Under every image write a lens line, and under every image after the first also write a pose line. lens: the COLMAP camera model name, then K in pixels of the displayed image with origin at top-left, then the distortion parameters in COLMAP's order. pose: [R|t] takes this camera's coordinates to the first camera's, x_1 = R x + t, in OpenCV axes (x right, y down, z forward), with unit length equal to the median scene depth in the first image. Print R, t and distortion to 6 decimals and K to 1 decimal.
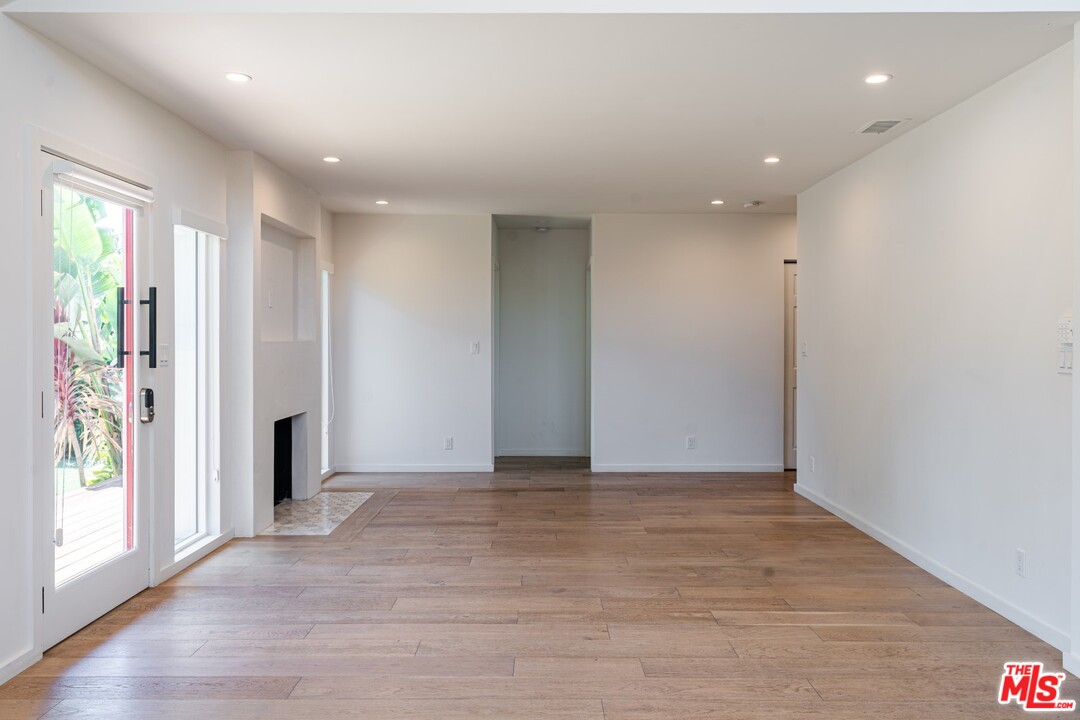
lens RADIAL K [[827.9, 0, 539.8], [0, 827.9, 351.7], [0, 0, 1]] dist [-0.003197, -0.001645]
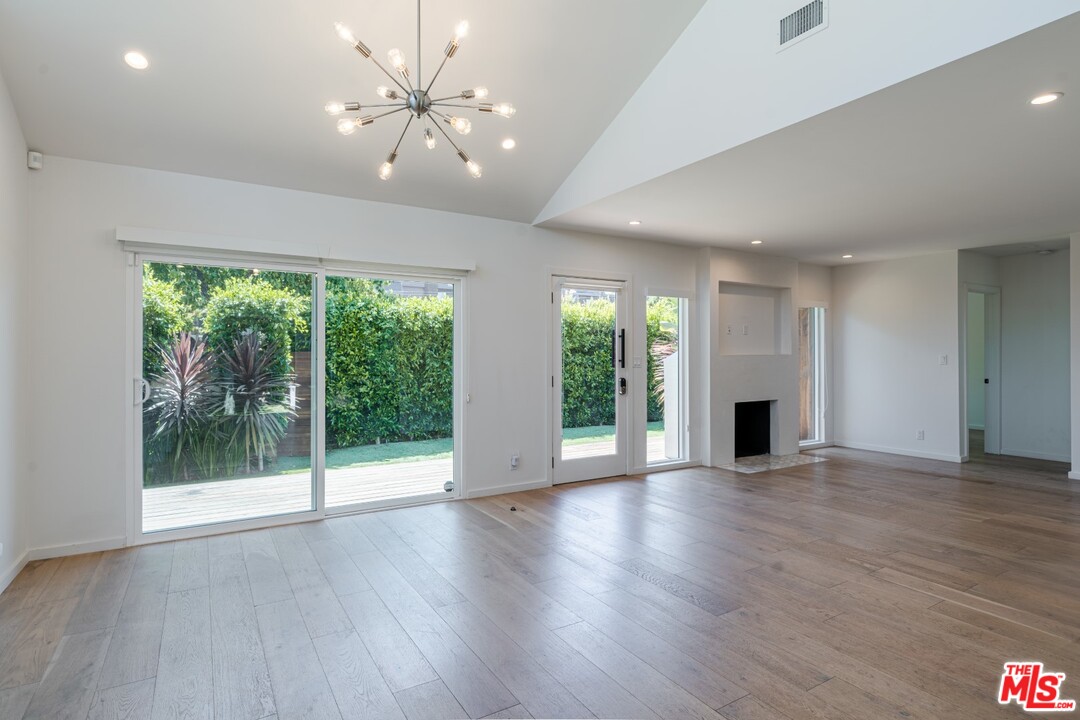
lens RADIAL K [[564.4, 0, 539.8], [0, 564.4, 359.3], [0, 0, 1]] dist [0.006228, 0.001168]
pose [[0.523877, 0.006503, -0.851769, 0.562414], [-0.009370, 0.999954, 0.001872, -0.002295], [0.851742, 0.007000, 0.523914, 0.076459]]
